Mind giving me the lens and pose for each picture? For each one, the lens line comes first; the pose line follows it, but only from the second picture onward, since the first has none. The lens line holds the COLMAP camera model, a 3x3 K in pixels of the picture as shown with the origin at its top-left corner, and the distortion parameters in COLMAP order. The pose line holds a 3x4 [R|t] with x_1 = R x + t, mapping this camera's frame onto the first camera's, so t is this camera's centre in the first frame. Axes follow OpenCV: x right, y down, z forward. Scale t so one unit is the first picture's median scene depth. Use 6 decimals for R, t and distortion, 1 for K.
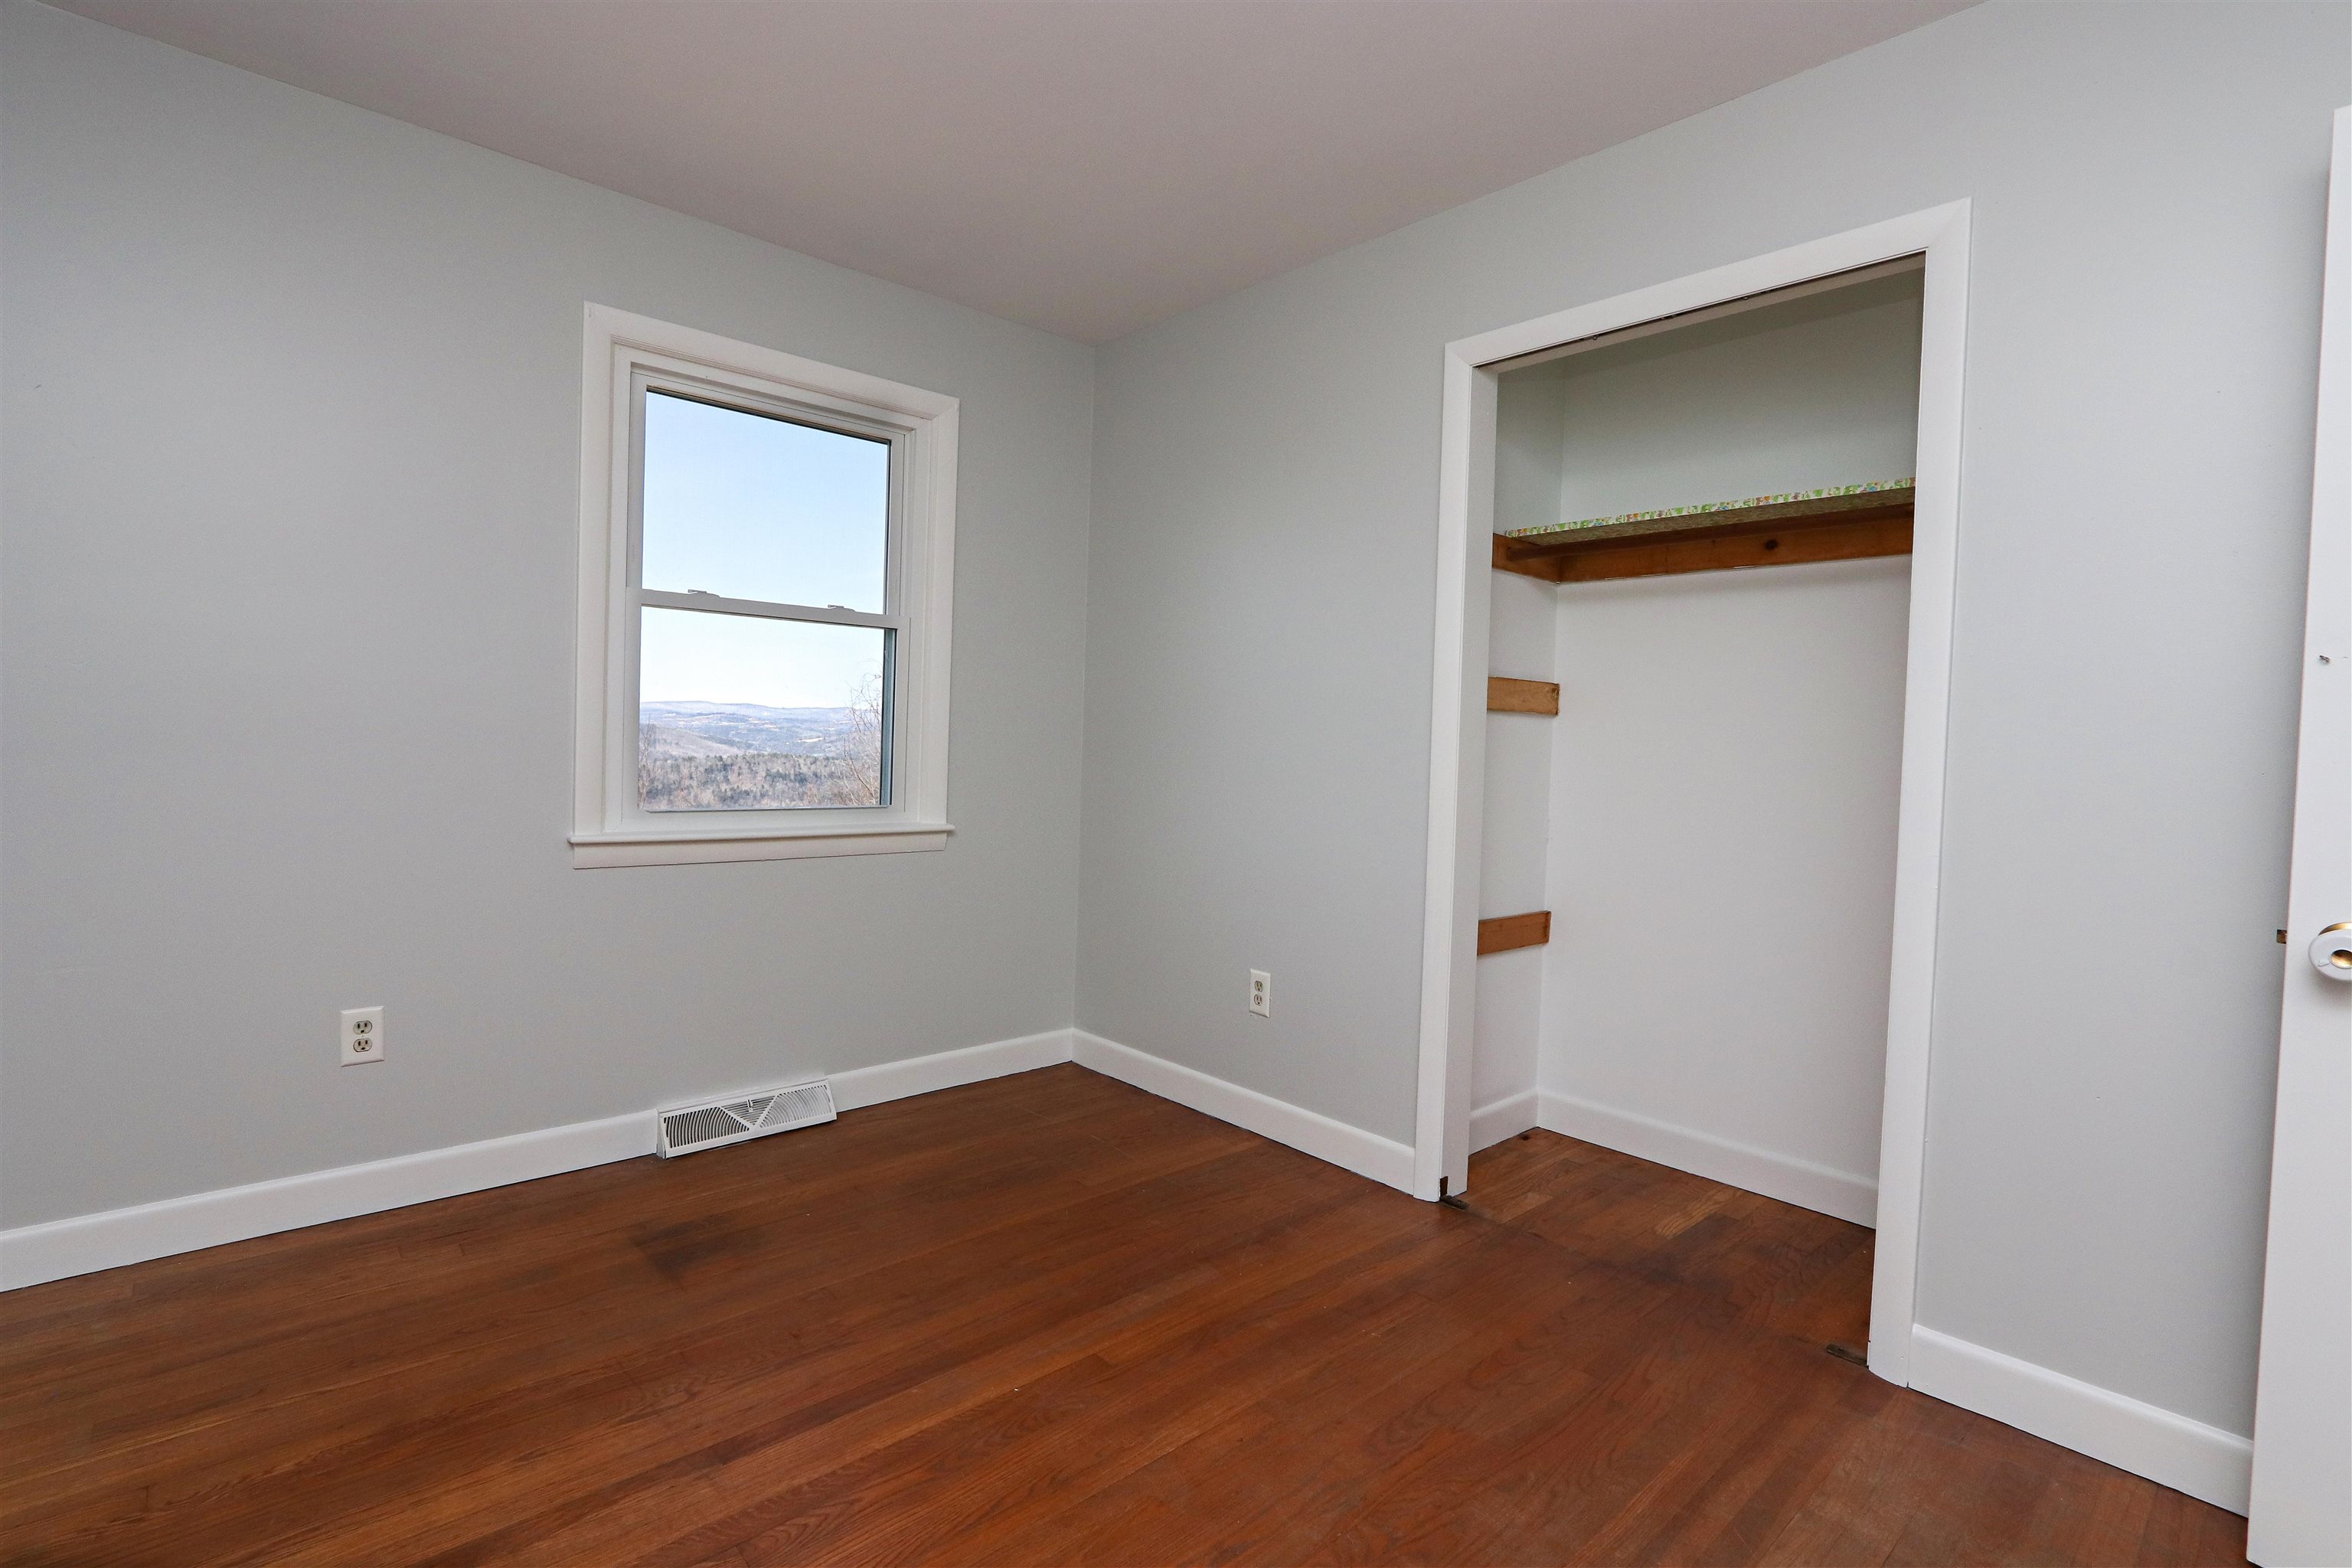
lens RADIAL K [[1100.0, 0, 1172.1], [0, 1100.0, 767.8], [0, 0, 1]] dist [-0.013517, -0.000045]
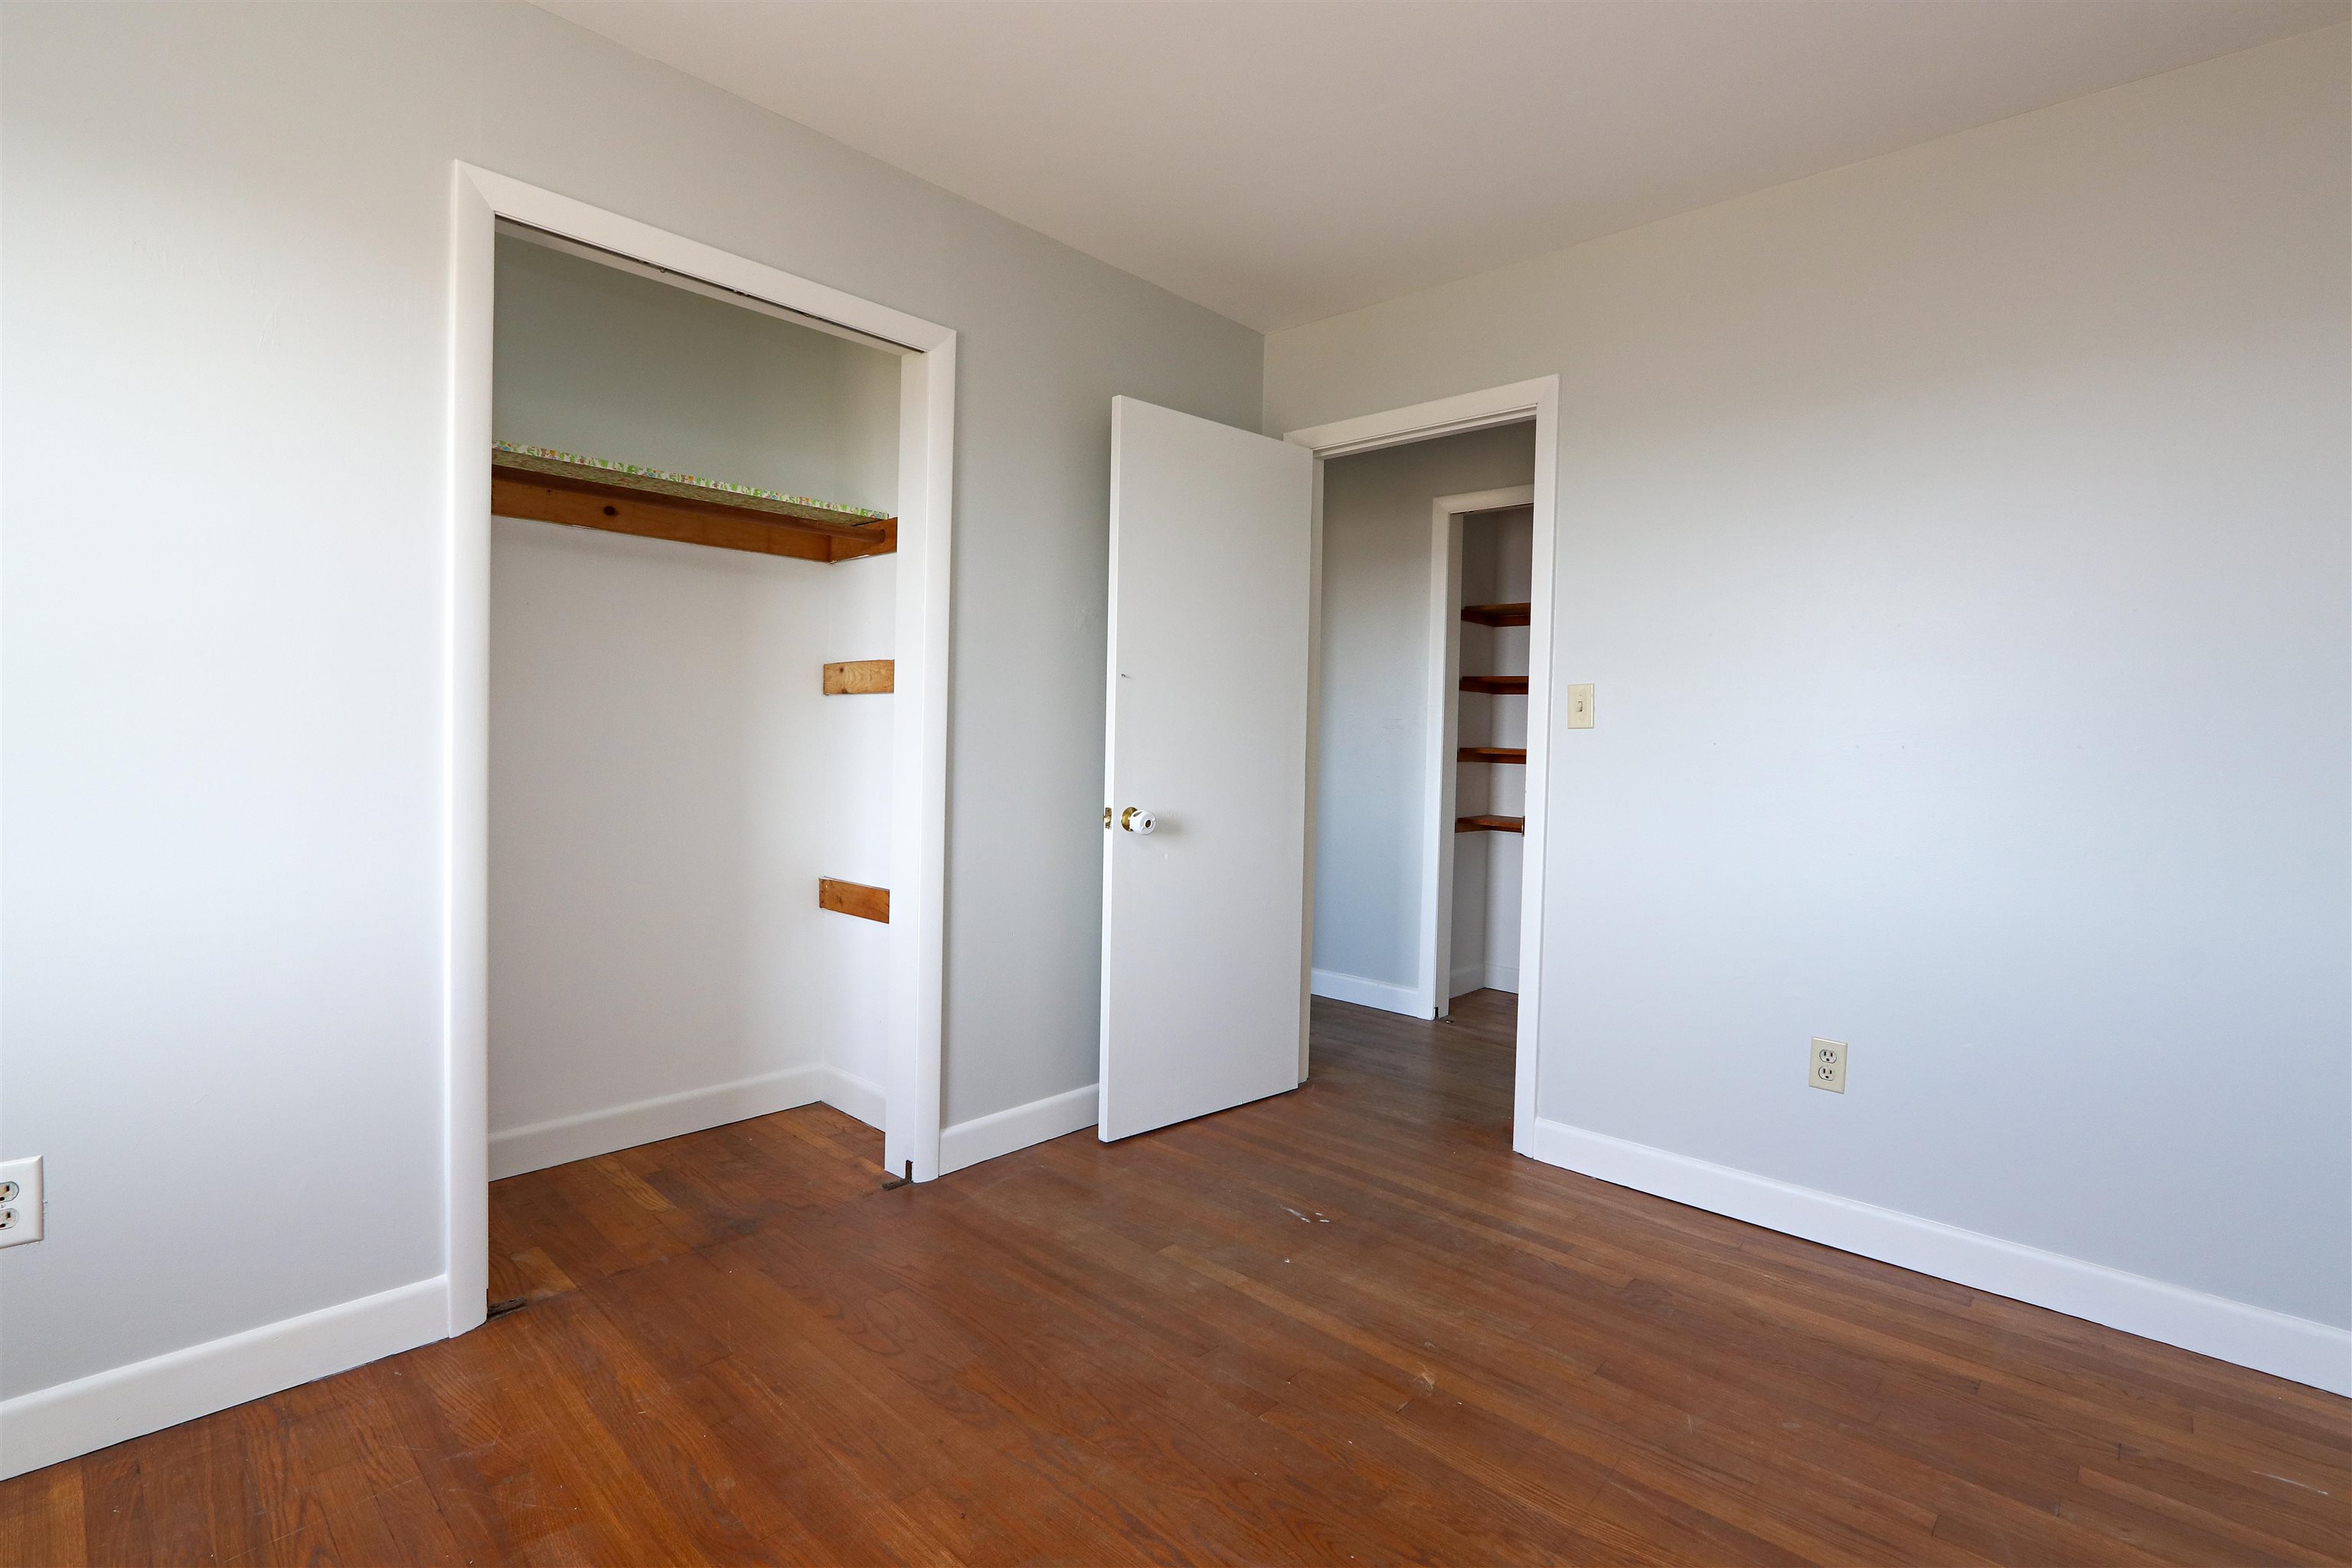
lens RADIAL K [[1100.0, 0, 1172.1], [0, 1100.0, 767.8], [0, 0, 1]] dist [-0.013517, -0.000045]
pose [[-0.077011, -0.062467, 0.995071, -0.671353], [0.004237, 0.998006, 0.062979, -0.039274], [-0.997021, 0.009066, -0.076593, 0.753567]]
